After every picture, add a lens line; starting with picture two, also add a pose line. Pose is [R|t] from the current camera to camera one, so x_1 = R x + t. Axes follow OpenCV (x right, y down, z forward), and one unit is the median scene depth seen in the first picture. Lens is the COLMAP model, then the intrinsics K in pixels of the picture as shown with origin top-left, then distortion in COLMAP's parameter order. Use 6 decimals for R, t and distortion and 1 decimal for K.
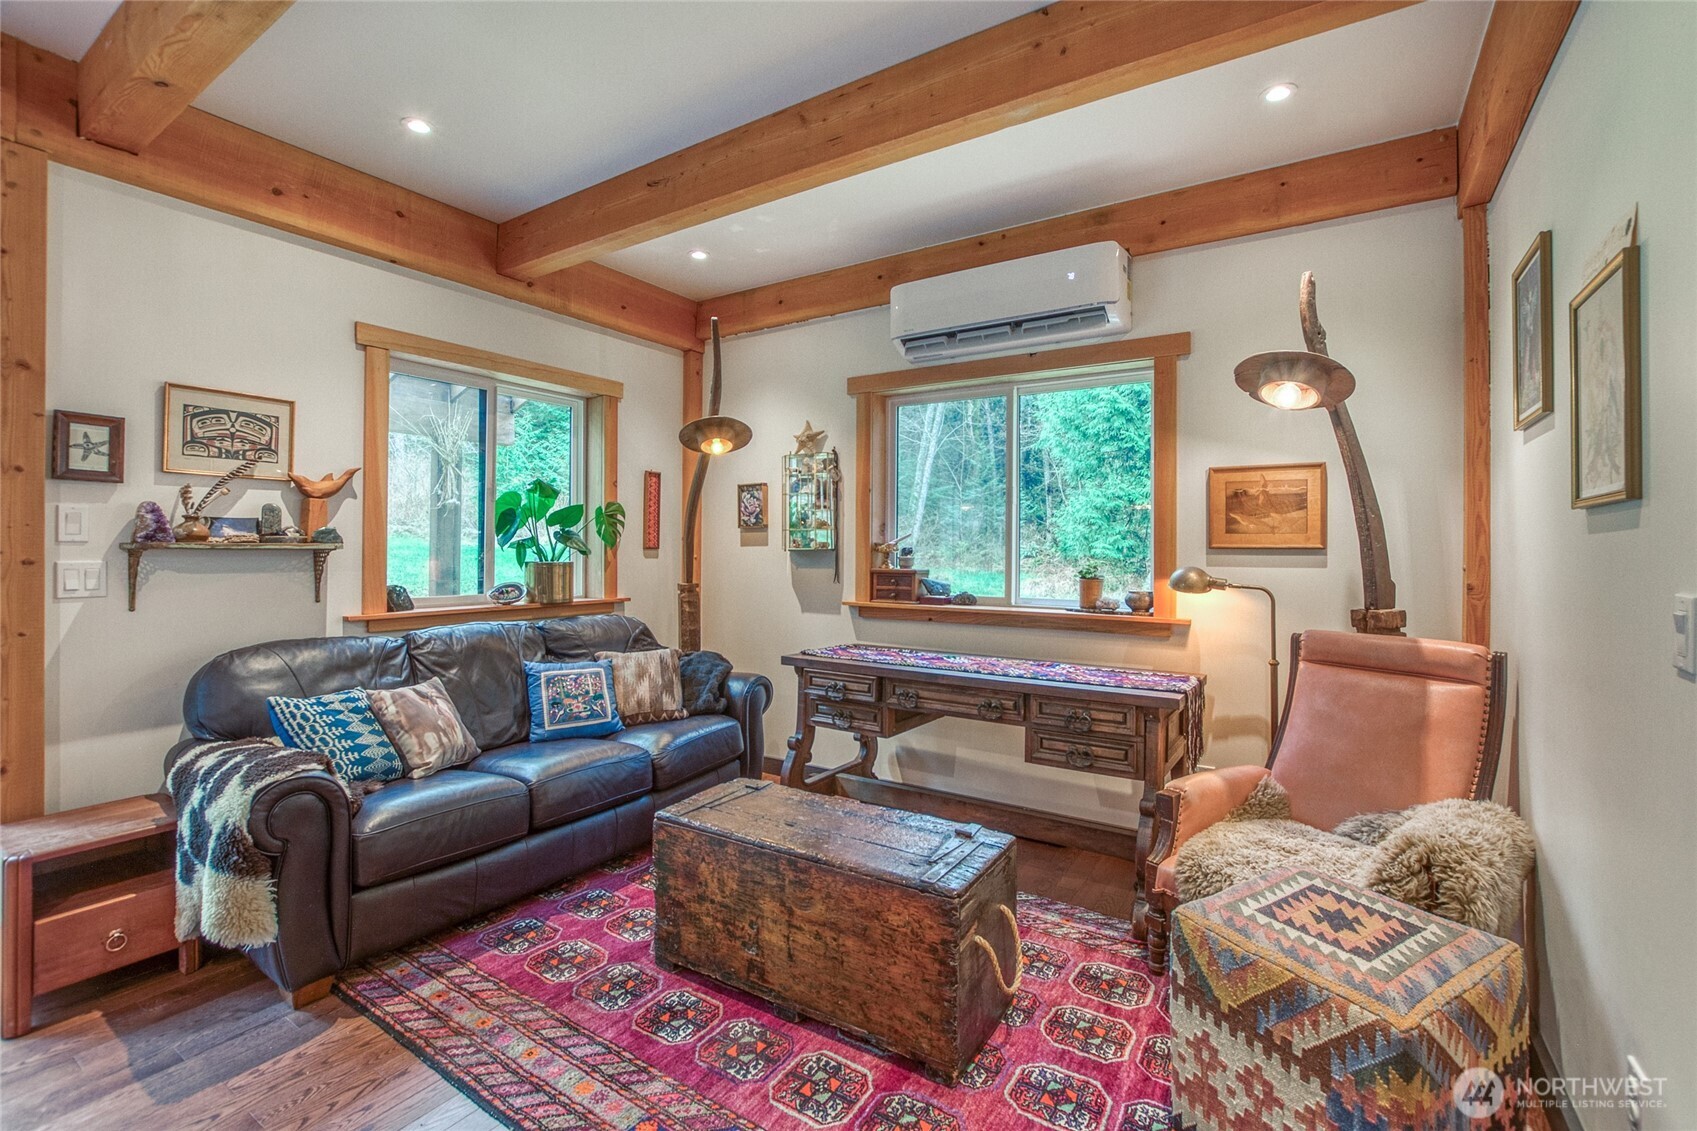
lens RADIAL K [[757.9, 0, 868.6], [0, 757.9, 543.5], [0, 0, 1]] dist [-0.021330, 0.004553]
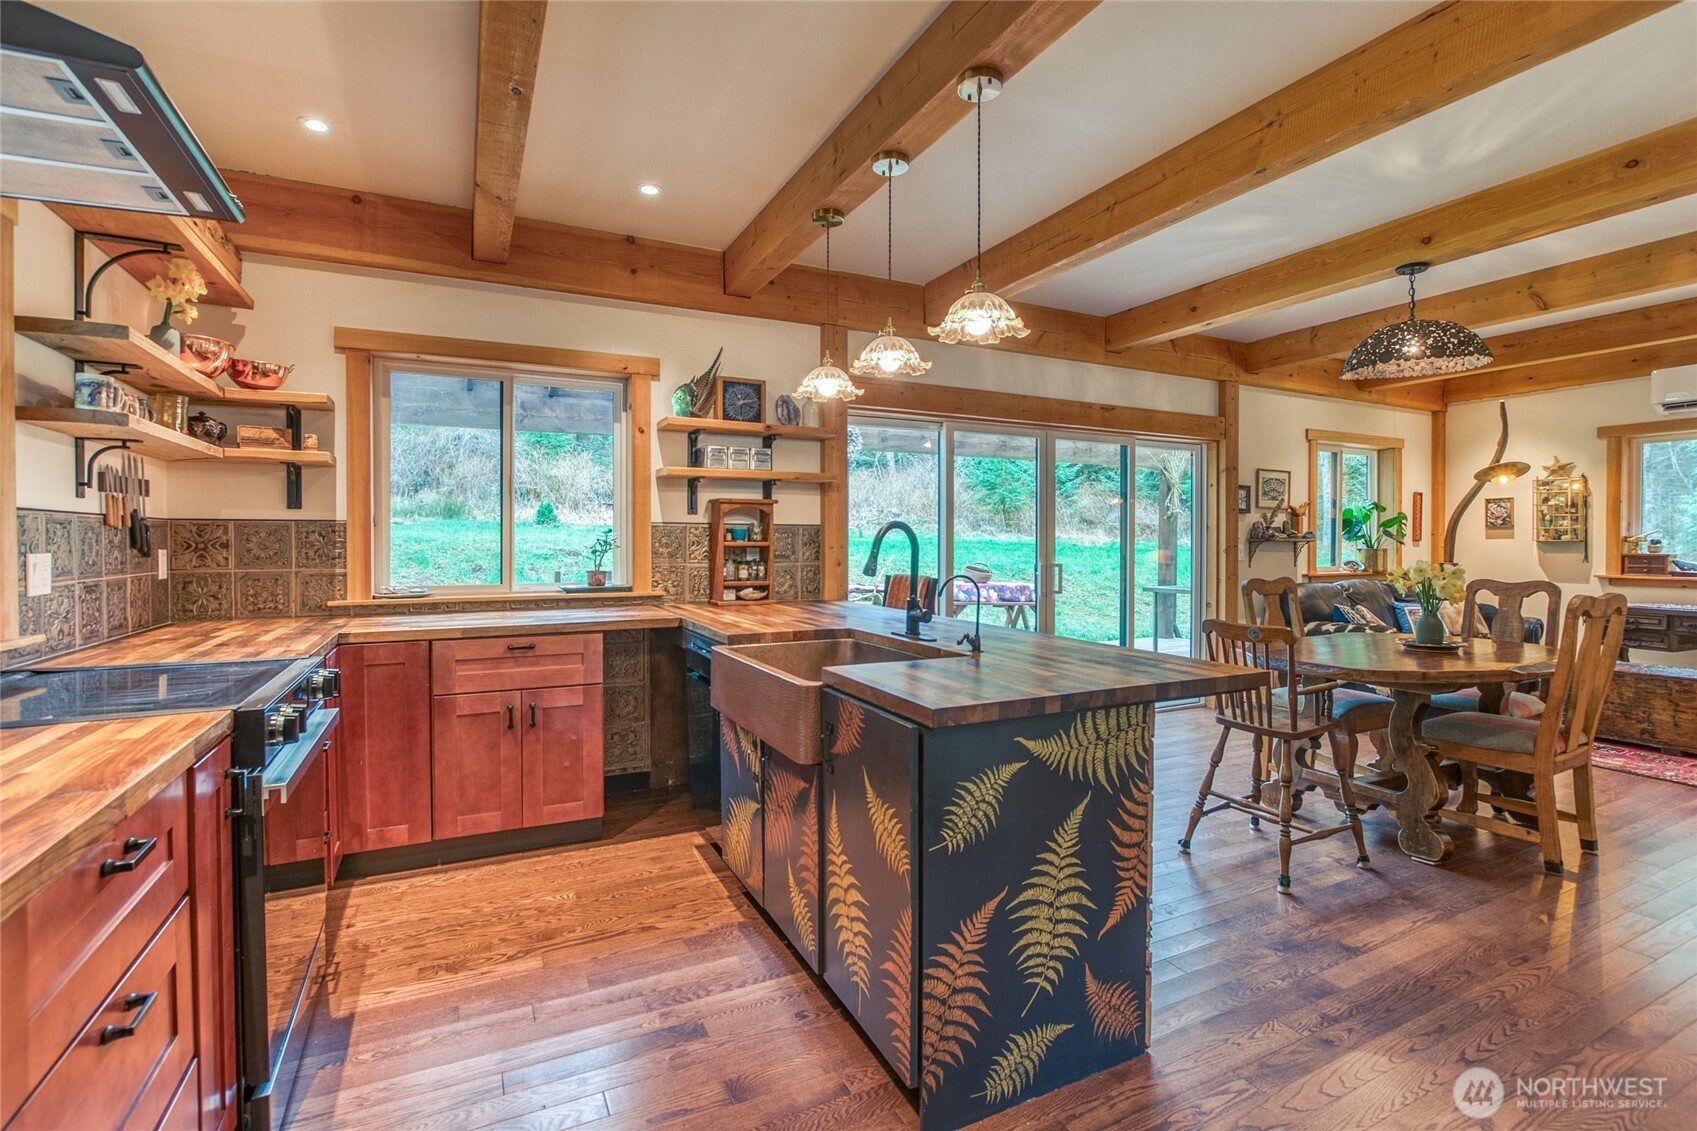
lens RADIAL K [[757.9, 0, 876.7], [0, 757.9, 550.4], [0, 0, 1]] dist [-0.021330, 0.004553]
pose [[0.855066, 0.001125, -0.518518, -0.635906], [0.007349, 0.999871, 0.014288, -0.005820], [0.518467, -0.016028, 0.854948, -1.341642]]
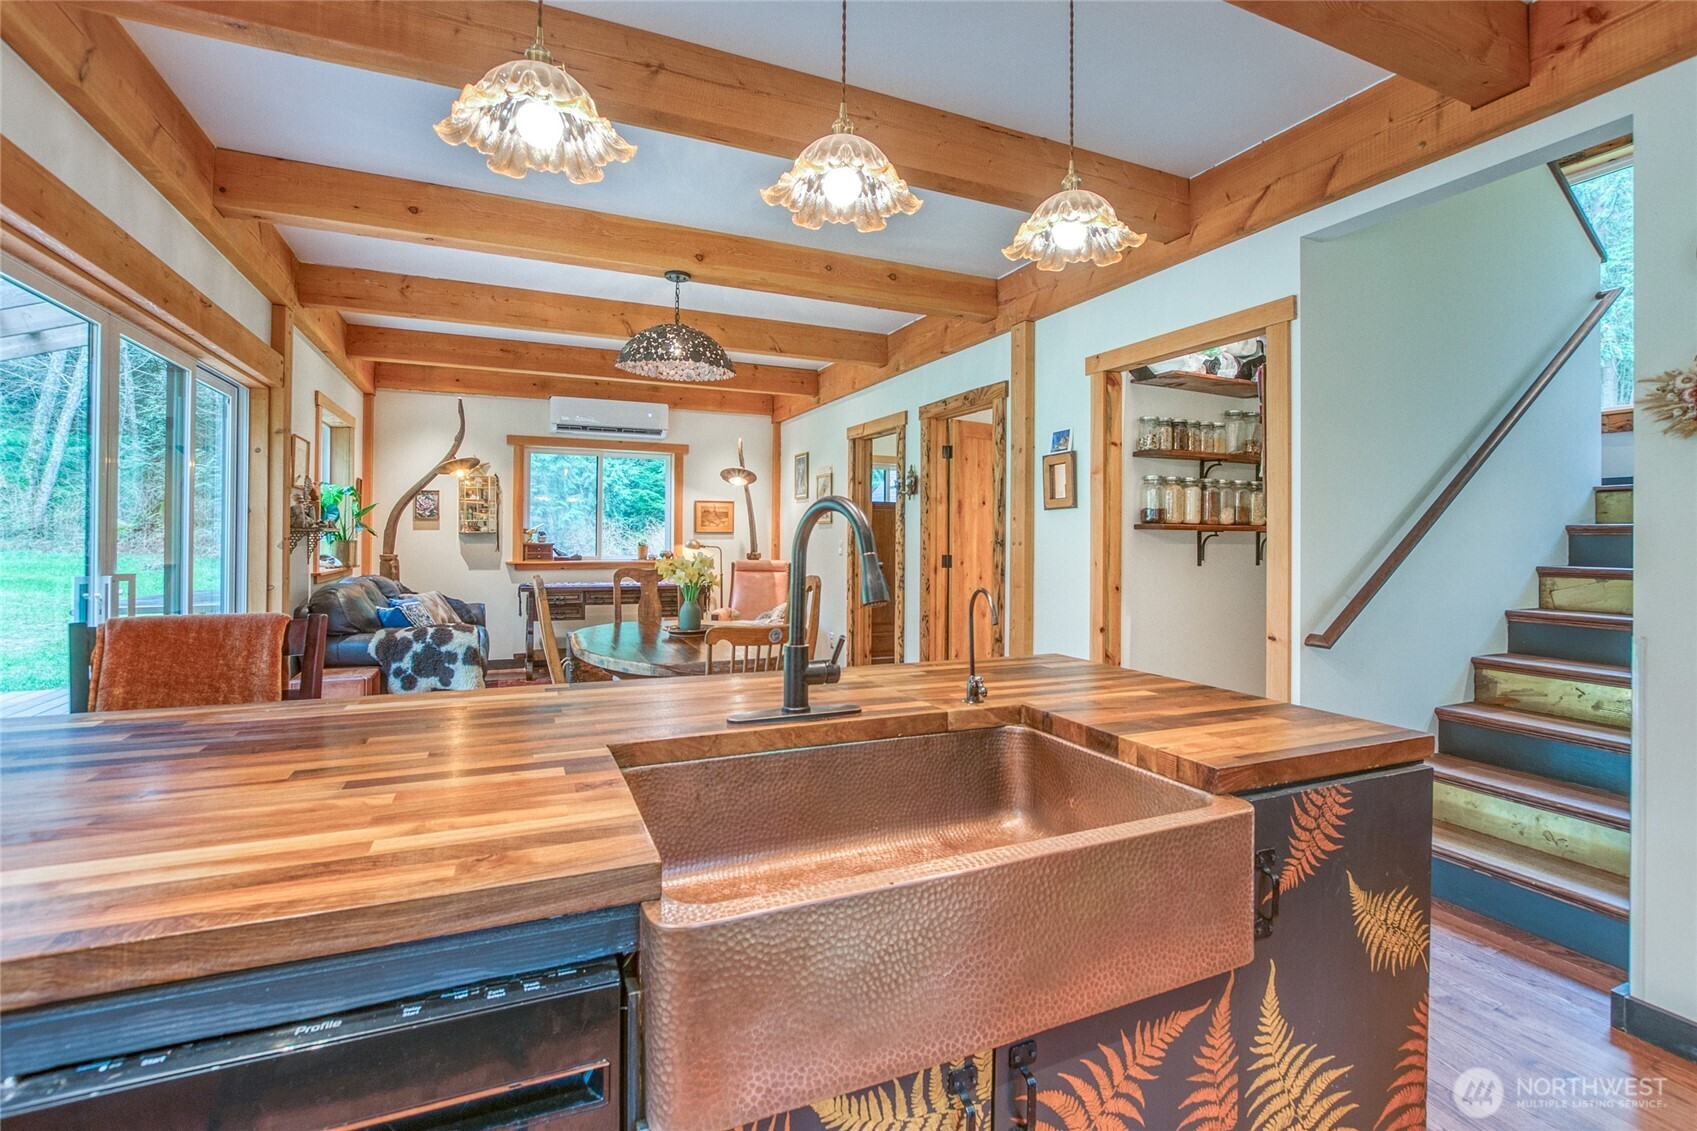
lens RADIAL K [[797.8, 0, 811.3], [0, 797.8, 528.2], [0, 0, 1]] dist [-0.017142, -0.000088]
pose [[0.586855, 0.004579, 0.809679, -1.447690], [-0.007649, 0.999971, -0.000111, -0.008223], [-0.809656, -0.006128, 0.586873, -0.864774]]
